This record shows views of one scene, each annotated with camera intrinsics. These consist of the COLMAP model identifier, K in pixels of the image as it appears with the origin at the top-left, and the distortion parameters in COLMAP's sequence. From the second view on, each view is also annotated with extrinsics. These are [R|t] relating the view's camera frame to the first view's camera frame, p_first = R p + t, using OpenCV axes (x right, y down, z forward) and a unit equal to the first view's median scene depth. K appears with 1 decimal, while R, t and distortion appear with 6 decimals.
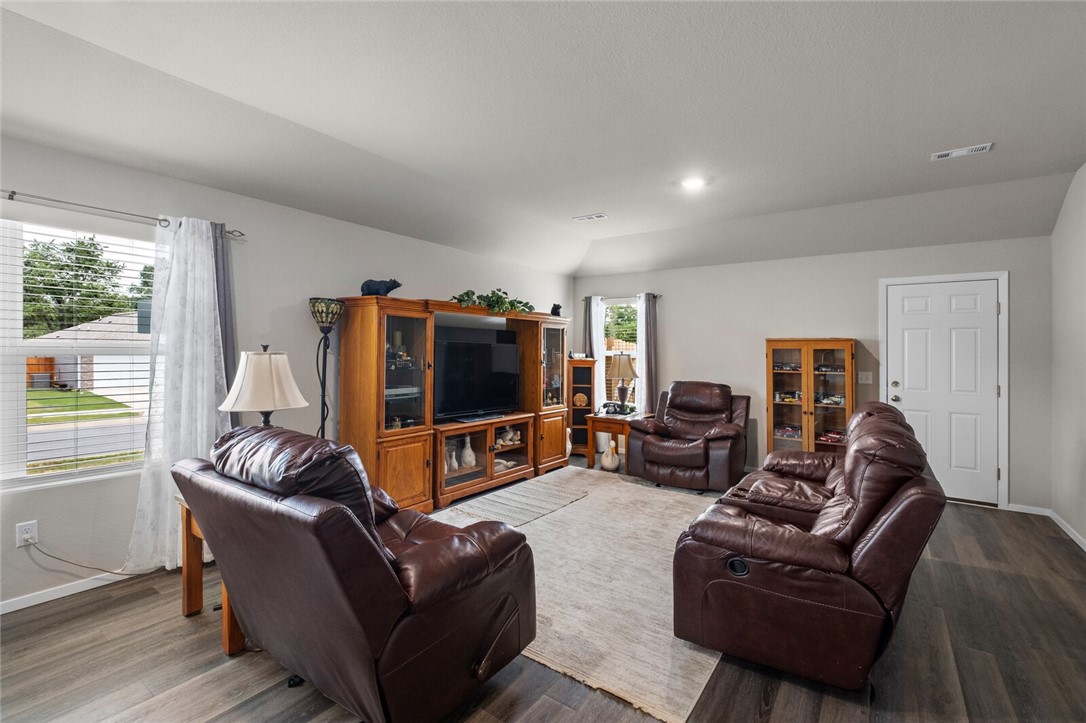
lens RADIAL K [[486.6, 0, 548.8], [0, 486.6, 351.8], [0, 0, 1]] dist [0.006774, -0.003188]
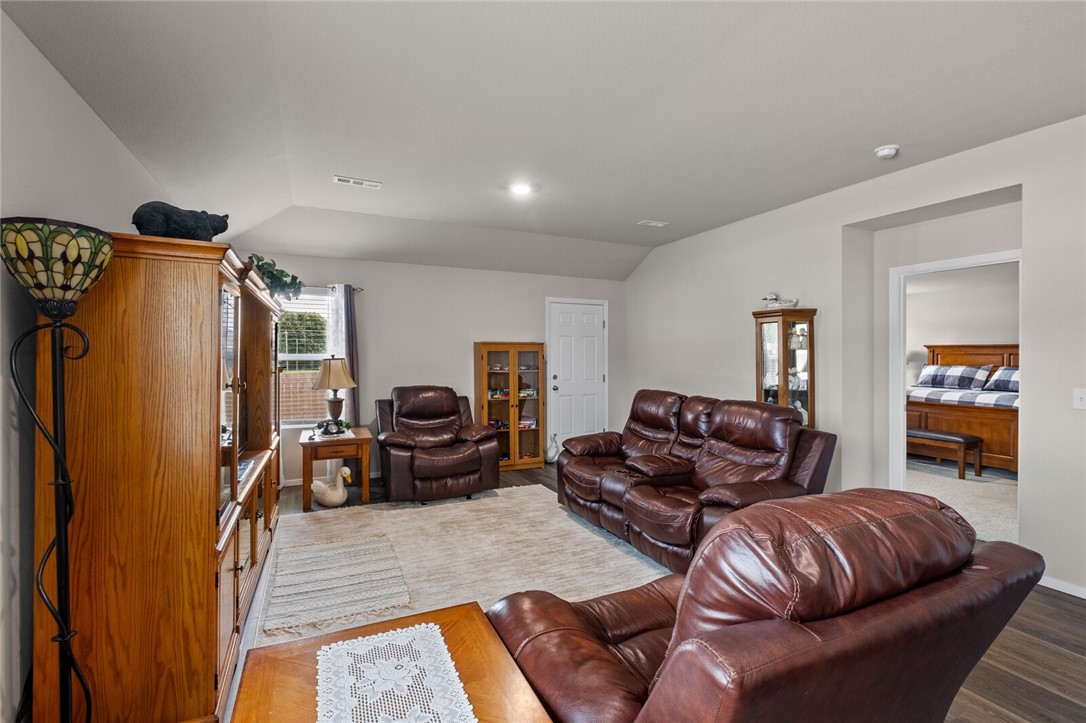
lens RADIAL K [[486.6, 0, 538.6], [0, 486.6, 352.7], [0, 0, 1]] dist [0.006774, -0.003188]
pose [[0.499254, -0.007298, 0.866425, -0.479487], [0.006296, 0.999969, 0.004795, -0.007717], [-0.866433, 0.003061, 0.499284, 0.390968]]
